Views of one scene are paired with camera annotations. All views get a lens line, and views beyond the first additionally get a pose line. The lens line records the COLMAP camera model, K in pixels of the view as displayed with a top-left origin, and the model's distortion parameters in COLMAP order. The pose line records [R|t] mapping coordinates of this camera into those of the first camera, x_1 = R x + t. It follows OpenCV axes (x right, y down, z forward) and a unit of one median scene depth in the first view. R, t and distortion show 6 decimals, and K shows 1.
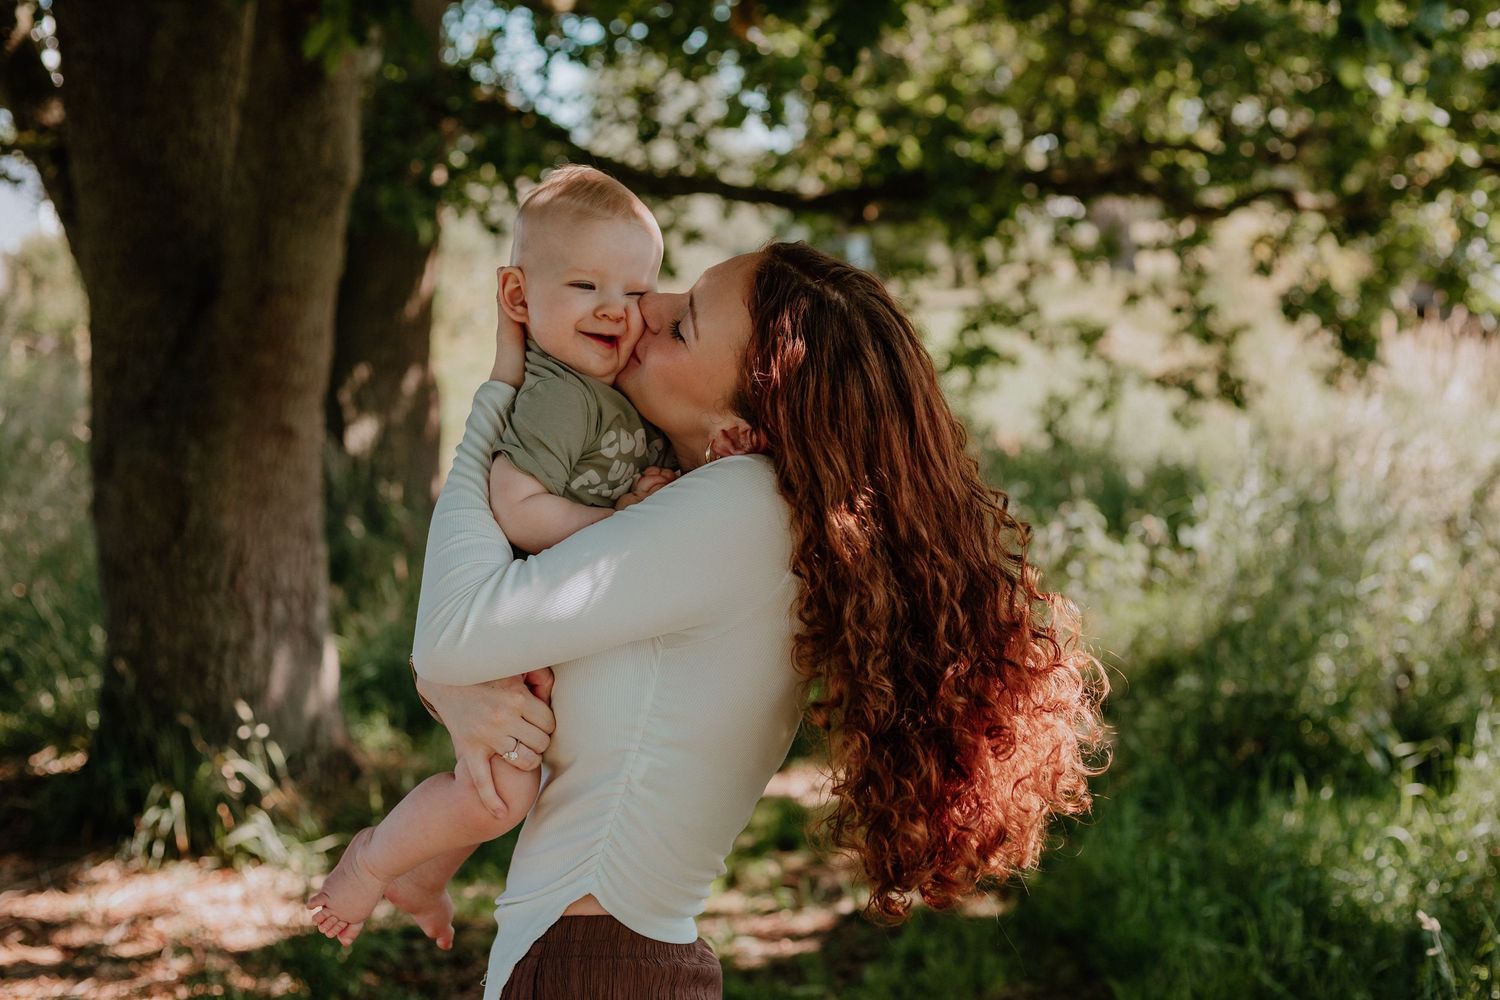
lens RADIAL K [[1916.7, 0, 748.3], [0, 1916.7, 499.6], [0, 0, 1]] dist [-0.031932, 0.000000]
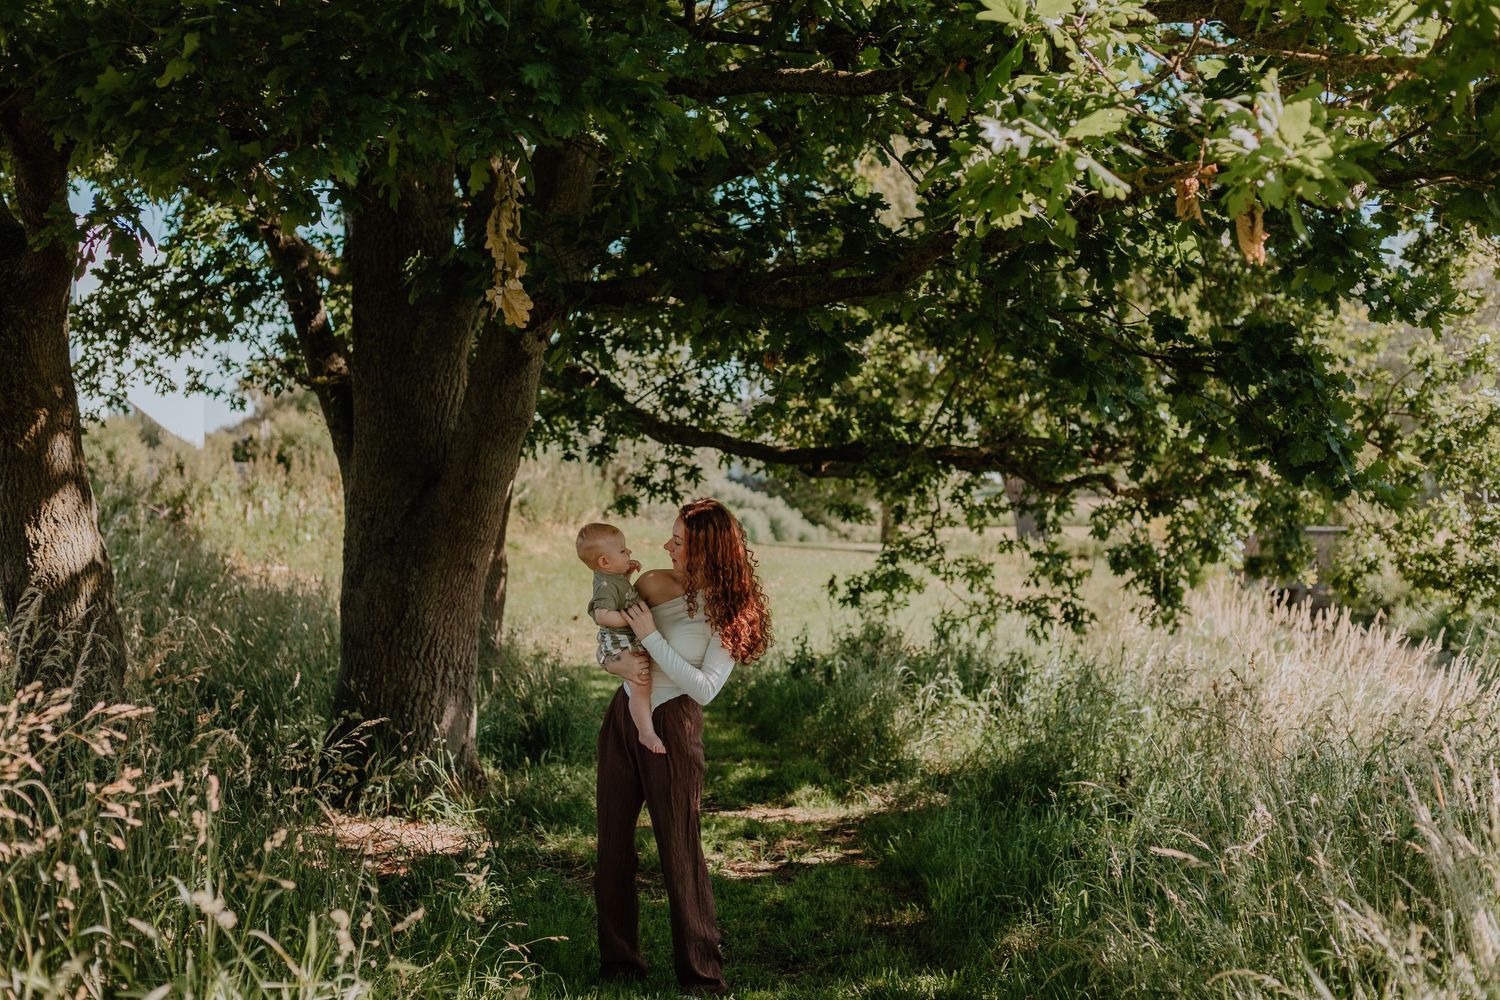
lens RADIAL K [[1916.7, 0, 750.4], [0, 1916.7, 499.6], [0, 0, 1]] dist [-0.031932, 0.000000]
pose [[0.995593, 0.088457, 0.031145, -0.031187], [-0.083784, 0.988186, -0.128328, 0.056627], [-0.042129, 0.125153, 0.991243, -0.382023]]
